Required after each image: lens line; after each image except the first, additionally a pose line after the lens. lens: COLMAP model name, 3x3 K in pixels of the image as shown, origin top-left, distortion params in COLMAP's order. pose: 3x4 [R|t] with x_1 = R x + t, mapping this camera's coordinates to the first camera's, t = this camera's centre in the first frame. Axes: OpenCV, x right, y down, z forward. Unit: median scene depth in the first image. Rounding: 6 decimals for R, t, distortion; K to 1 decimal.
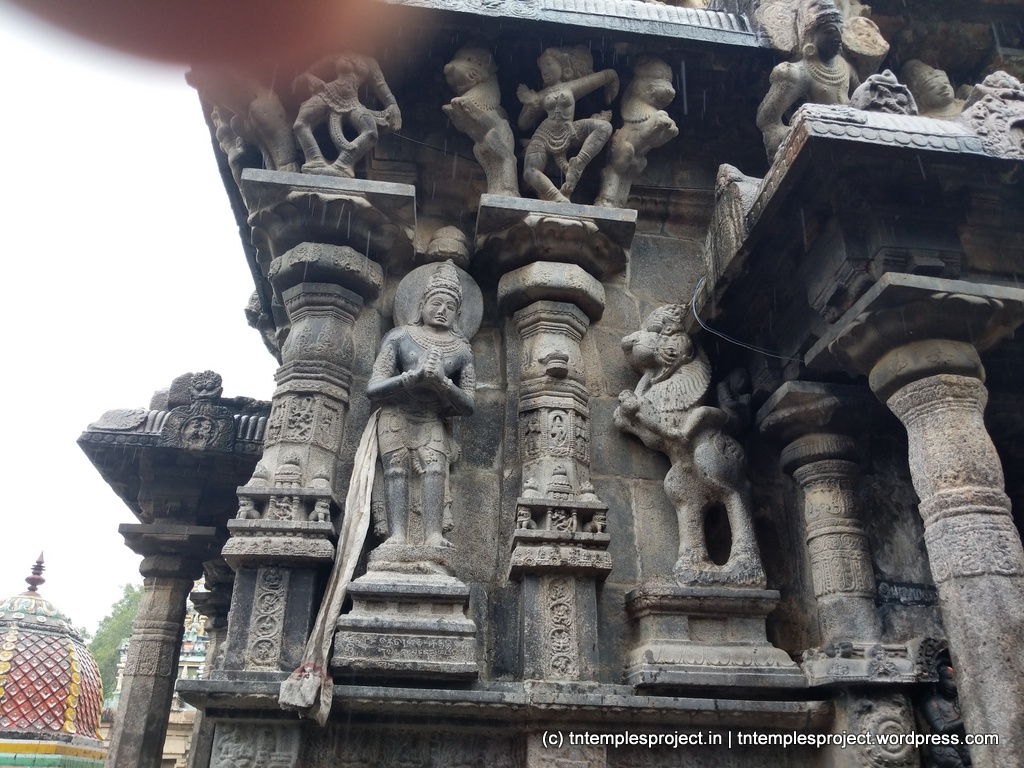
lens RADIAL K [[823.8, 0, 519.1], [0, 823.8, 383.2], [0, 0, 1]] dist [0.008690, -0.026246]
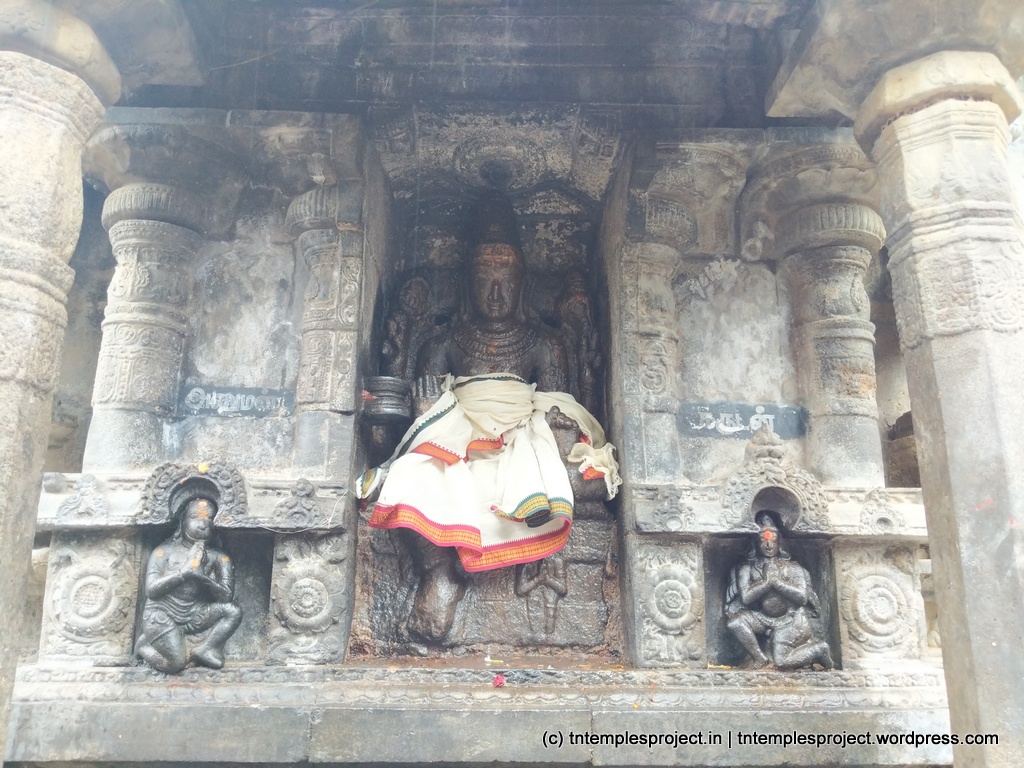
lens RADIAL K [[823.8, 0, 510.7], [0, 823.8, 377.8], [0, 0, 1]] dist [0.008690, -0.026246]
pose [[0.995854, -0.035093, -0.083920, 0.777821], [0.052314, 0.975698, 0.212784, 0.094038], [0.074413, -0.216292, 0.973489, 0.320279]]
